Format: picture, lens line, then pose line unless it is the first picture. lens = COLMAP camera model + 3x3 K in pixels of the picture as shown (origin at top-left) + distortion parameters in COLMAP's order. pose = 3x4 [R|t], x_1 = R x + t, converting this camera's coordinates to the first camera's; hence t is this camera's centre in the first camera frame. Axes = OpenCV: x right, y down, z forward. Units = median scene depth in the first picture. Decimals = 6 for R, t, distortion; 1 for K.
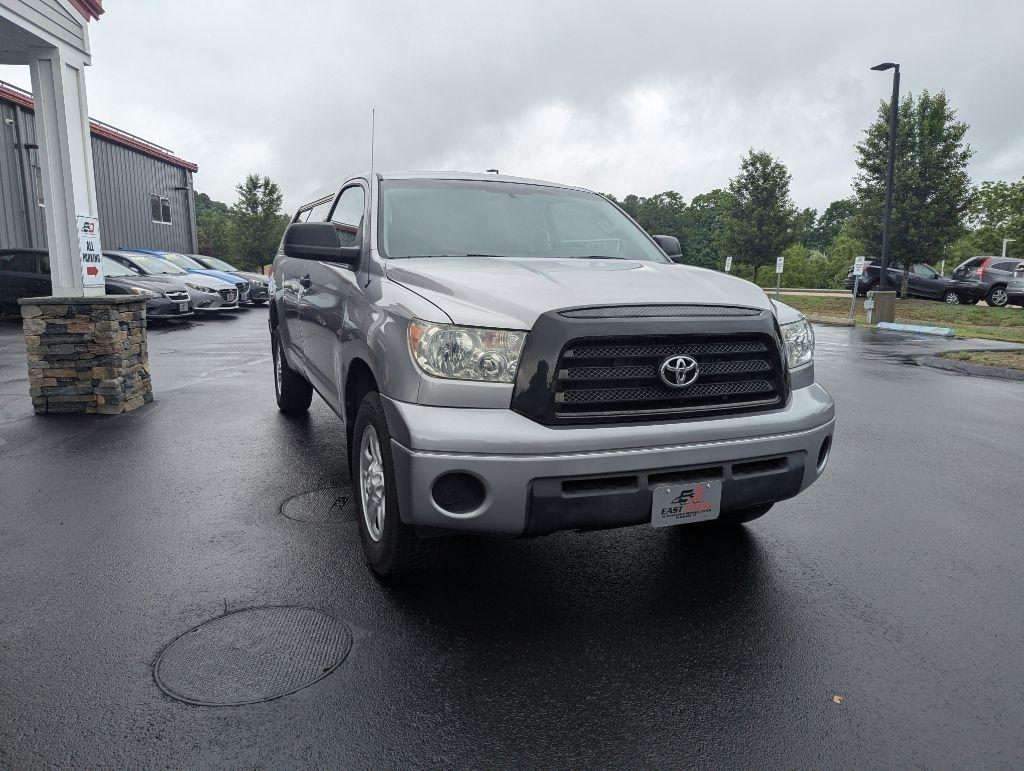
lens RADIAL K [[714.5, 0, 511.9], [0, 714.5, 369.9], [0, 0, 1]] dist [0.056817, -0.058032]
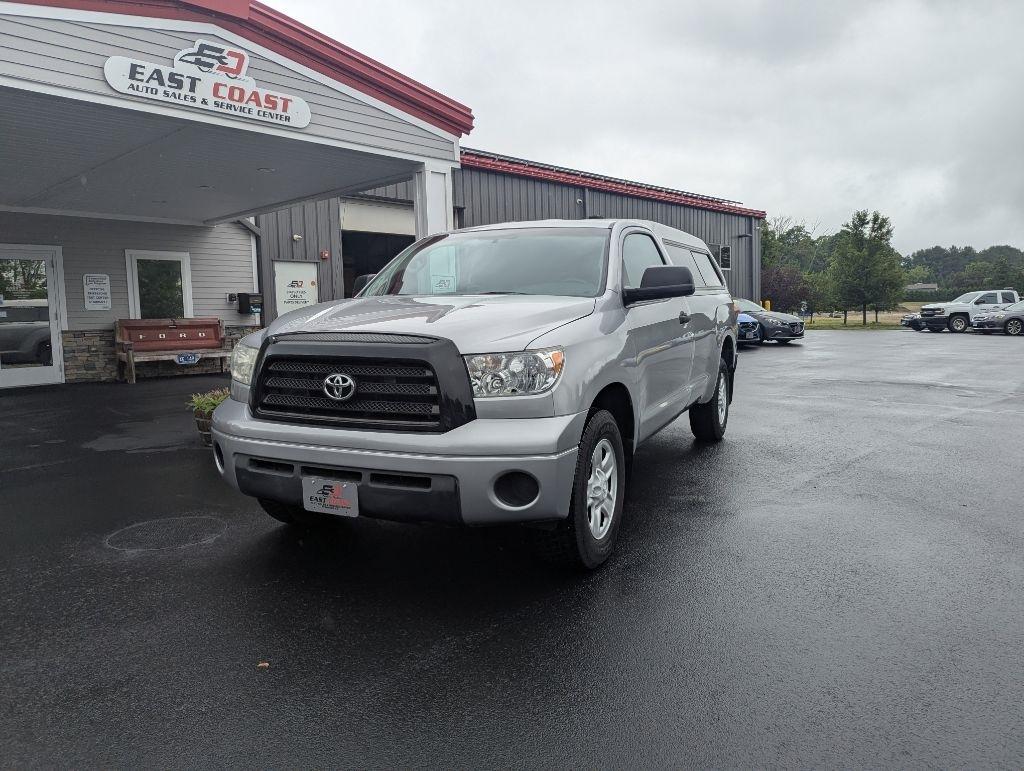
lens RADIAL K [[713.2, 0, 501.3], [0, 713.2, 372.8], [0, 0, 1]] dist [0.060618, -0.065759]
pose [[0.654098, 0.048432, -0.754857, 0.546108], [-0.087408, 0.996102, -0.011831, -0.012886], [0.751342, 0.073719, 0.655782, 0.171567]]
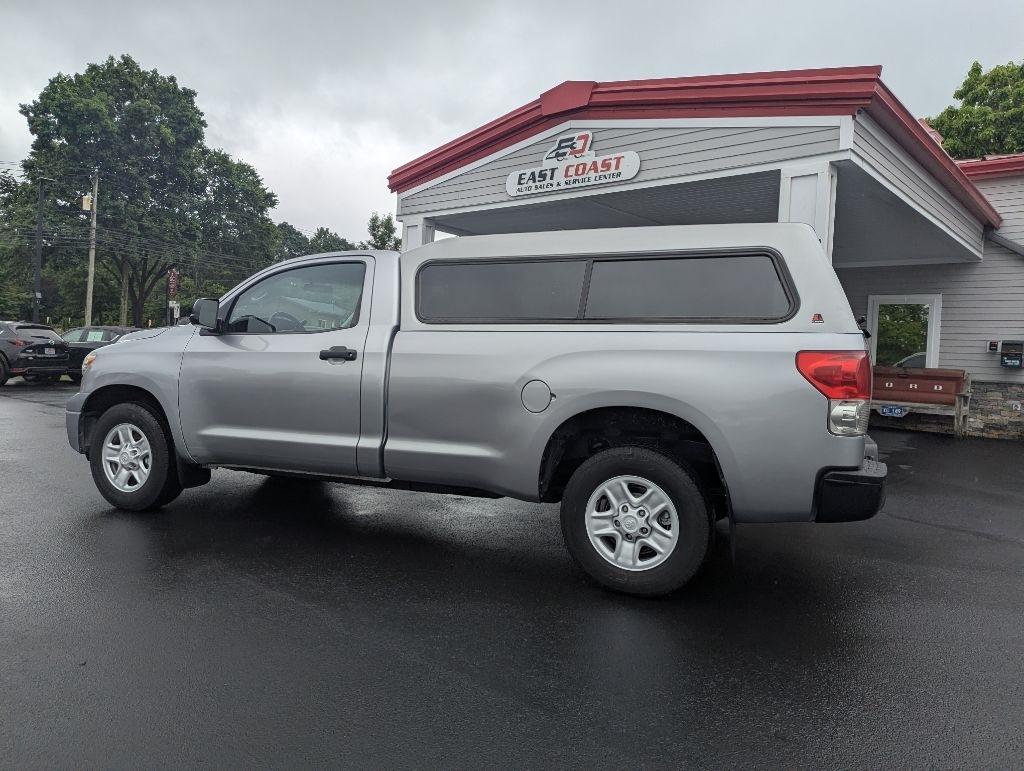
lens RADIAL K [[708.3, 0, 519.1], [0, 708.3, 371.9], [0, 0, 1]] dist [0.055600, -0.053394]
pose [[-0.720499, -0.012029, -0.693352, 0.422124], [-0.142810, 0.980991, 0.131383, -0.196946], [0.678592, 0.193679, -0.708521, 1.440205]]
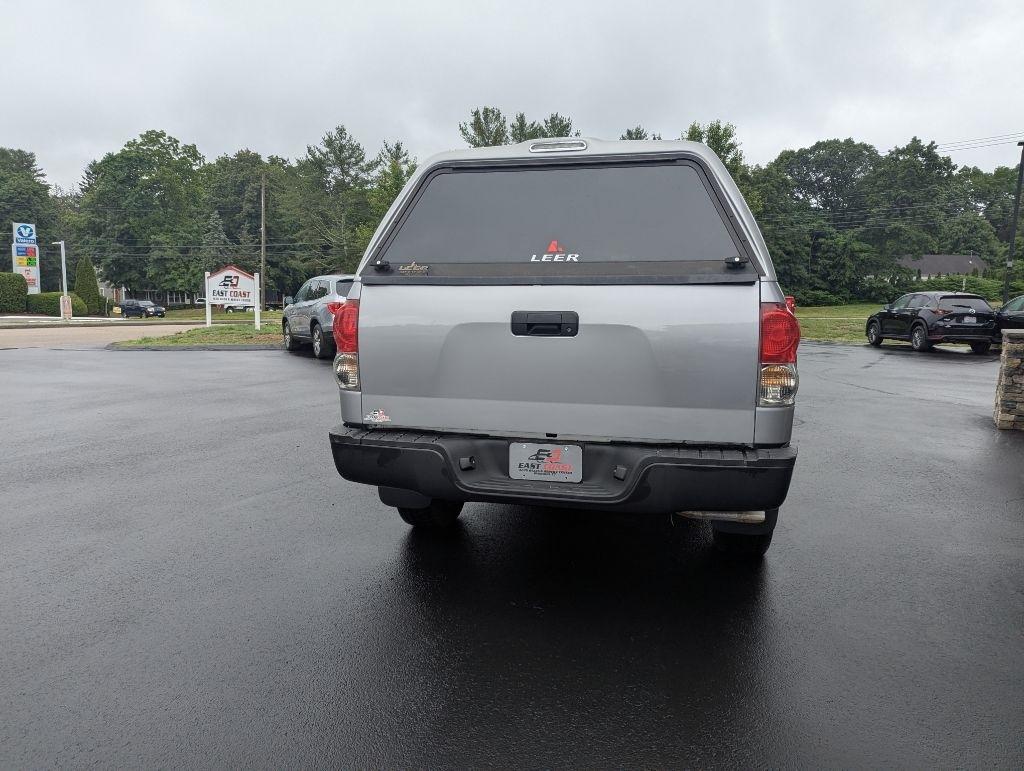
lens RADIAL K [[717.2, 0, 513.5], [0, 717.2, 382.0], [0, 0, 1]] dist [0.062596, -0.067998]
pose [[-0.804498, -0.093700, 0.586518, -0.494896], [0.066008, 0.967257, 0.245064, -0.237618], [-0.590277, 0.235869, -0.771971, 1.561005]]
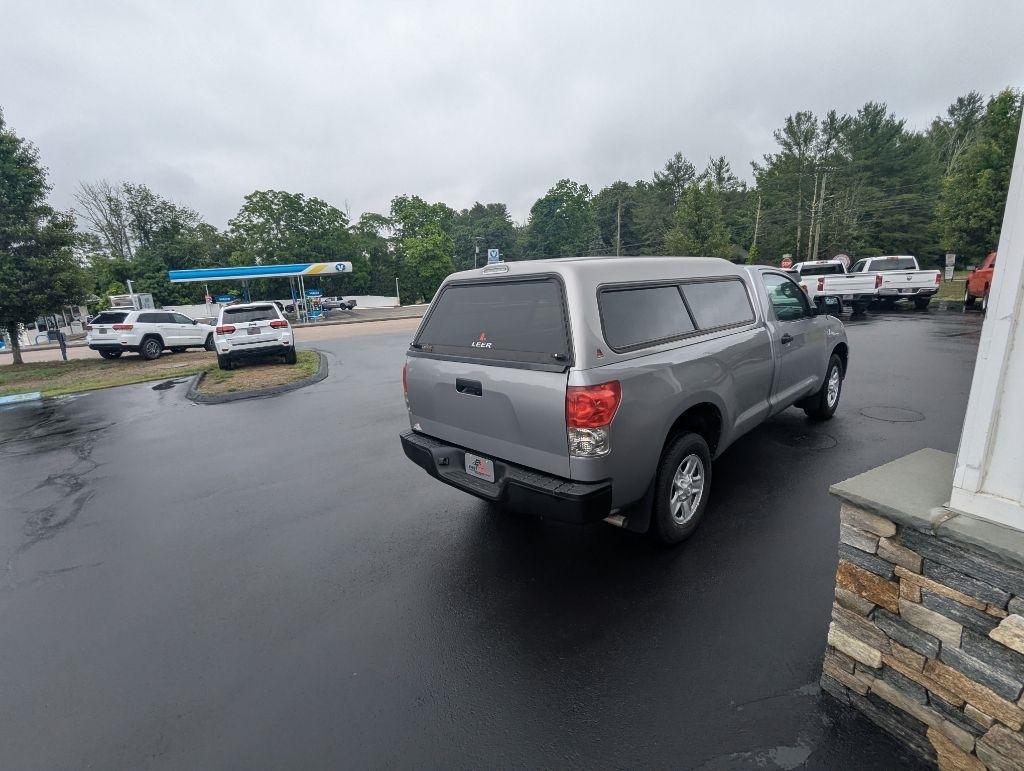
lens RADIAL K [[484.4, 0, 511.5], [0, 484.4, 387.8], [0, 0, 1]] dist [-0.003112, -0.000337]
pose [[-0.348811, -0.193296, 0.917043, -0.716472], [0.196646, 0.941622, 0.273274, -0.288599], [-0.916330, 0.275654, -0.290437, 1.301912]]
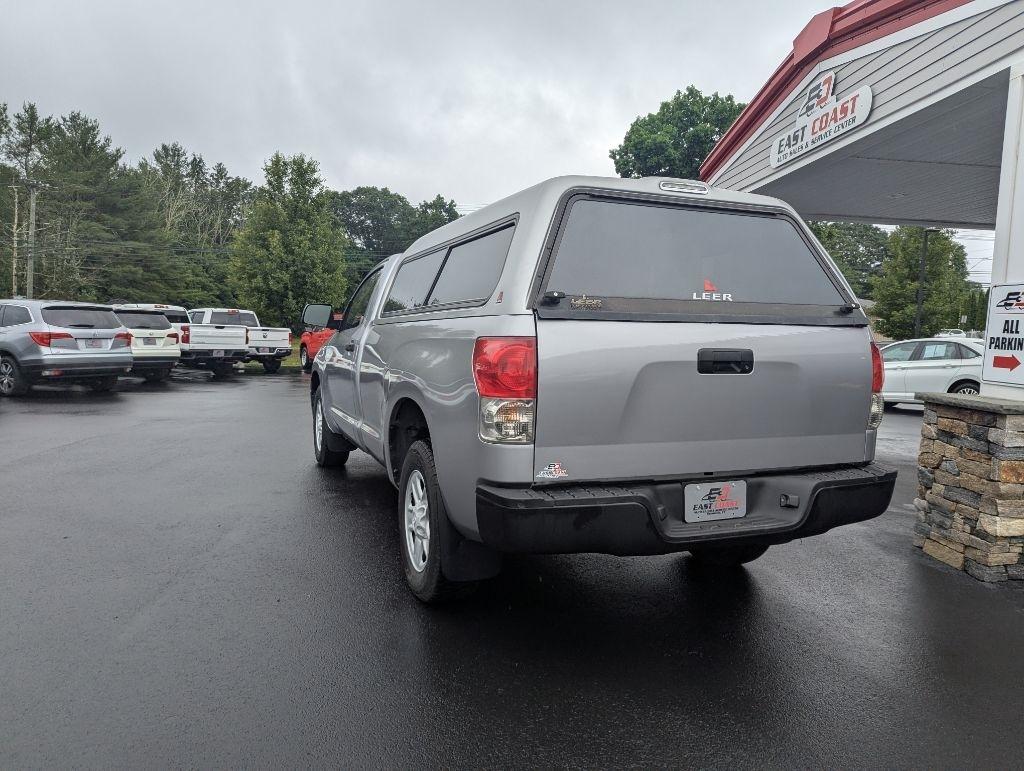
lens RADIAL K [[719.1, 0, 523.8], [0, 719.1, 381.1], [0, 0, 1]] dist [0.049132, -0.047552]
pose [[-0.999210, -0.039658, 0.002670, -0.121896], [-0.038217, 0.977020, 0.209692, -0.239895], [-0.010925, 0.209424, -0.977764, 1.640940]]
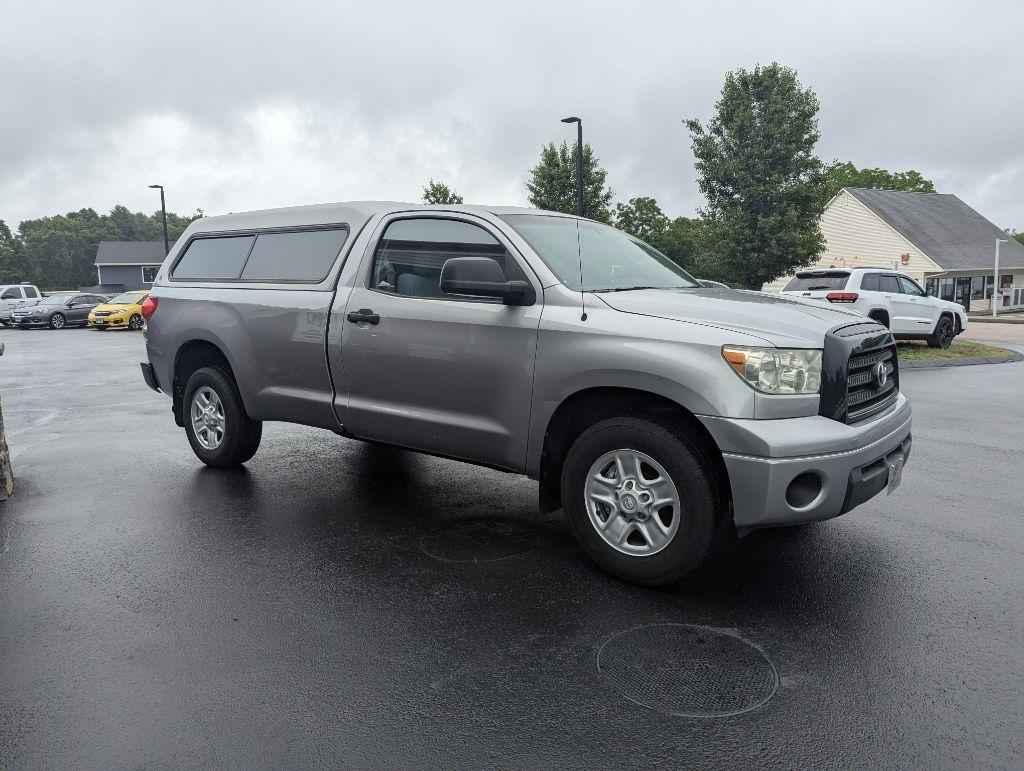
lens RADIAL K [[708.5, 0, 516.2], [0, 708.5, 377.3], [0, 0, 1]] dist [0.057805, -0.053985]
pose [[0.880272, -0.077550, 0.468088, -0.395283], [0.086936, 0.996213, 0.001557, -0.021321], [-0.466436, 0.039323, 0.883680, 0.067331]]
